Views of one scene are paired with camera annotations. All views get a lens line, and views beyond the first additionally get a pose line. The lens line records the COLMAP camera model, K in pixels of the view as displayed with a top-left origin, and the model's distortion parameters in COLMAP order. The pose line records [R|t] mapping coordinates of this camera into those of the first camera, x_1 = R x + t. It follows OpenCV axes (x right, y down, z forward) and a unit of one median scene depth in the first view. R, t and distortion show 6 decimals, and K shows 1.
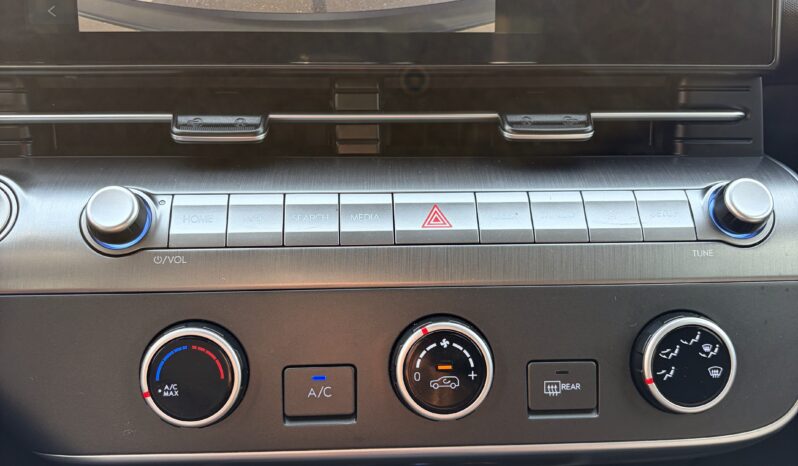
lens RADIAL K [[800.7, 0, 399.0], [0, 800.7, 233.0], [0, 0, 1]] dist [0.132896, -0.429377]
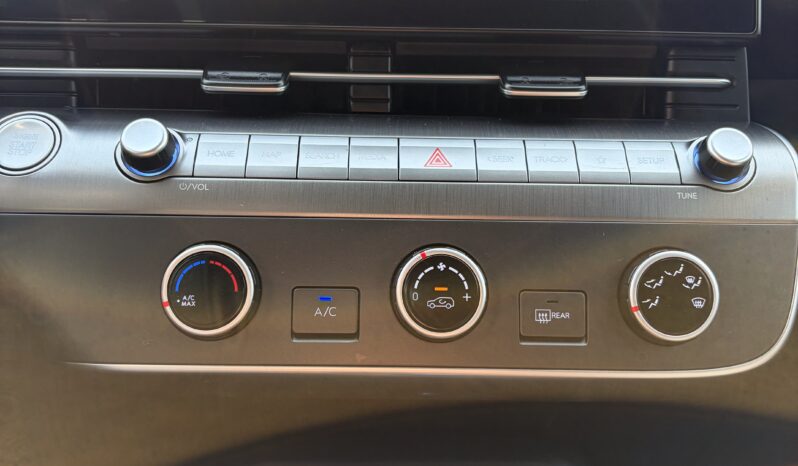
lens RADIAL K [[800.7, 0, 399.0], [0, 800.7, 233.0], [0, 0, 1]] dist [0.132896, -0.429377]
pose [[0.998816, 0.021327, -0.043719, 0.044209], [-0.025553, 0.994808, -0.098506, 0.192304], [0.041391, 0.099506, 0.994176, -0.074328]]
